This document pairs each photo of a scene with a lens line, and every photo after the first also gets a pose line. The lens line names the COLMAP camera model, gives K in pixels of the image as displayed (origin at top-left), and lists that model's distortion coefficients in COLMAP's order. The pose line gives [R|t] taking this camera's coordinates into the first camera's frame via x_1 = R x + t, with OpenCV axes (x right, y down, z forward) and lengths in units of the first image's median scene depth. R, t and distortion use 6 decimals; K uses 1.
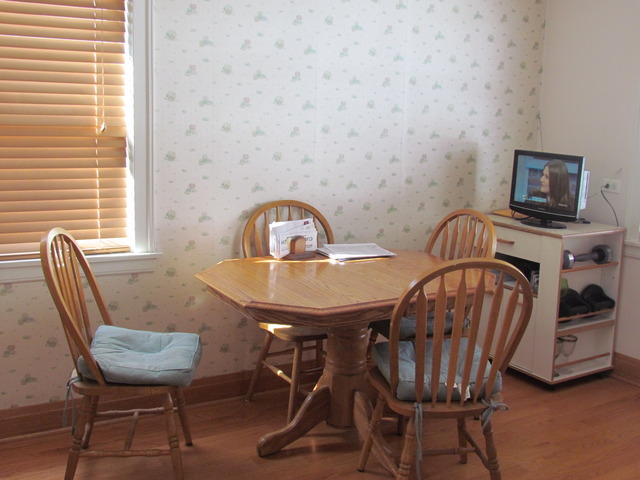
lens RADIAL K [[735.7, 0, 320.0], [0, 735.7, 240.0], [0, 0, 1]] dist [-0.086103, 0.076550]
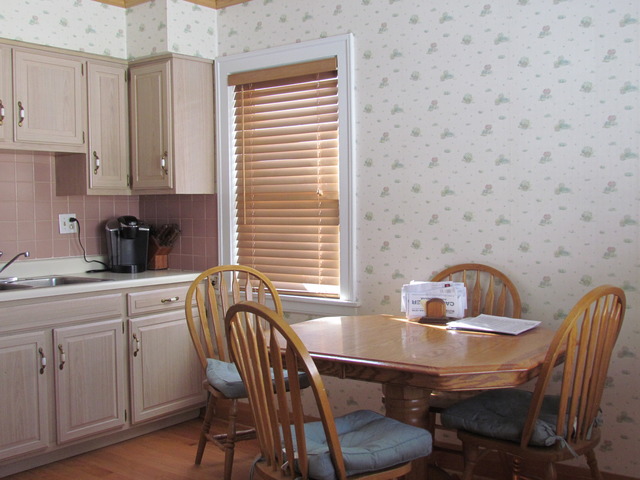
lens RADIAL K [[735.7, 0, 320.0], [0, 735.7, 240.0], [0, 0, 1]] dist [-0.086103, 0.076550]
pose [[0.387277, 0.003925, -0.921955, 0.780161], [-0.137179, 0.989105, -0.053413, -0.008893], [0.911701, 0.147158, 0.383596, 0.504738]]
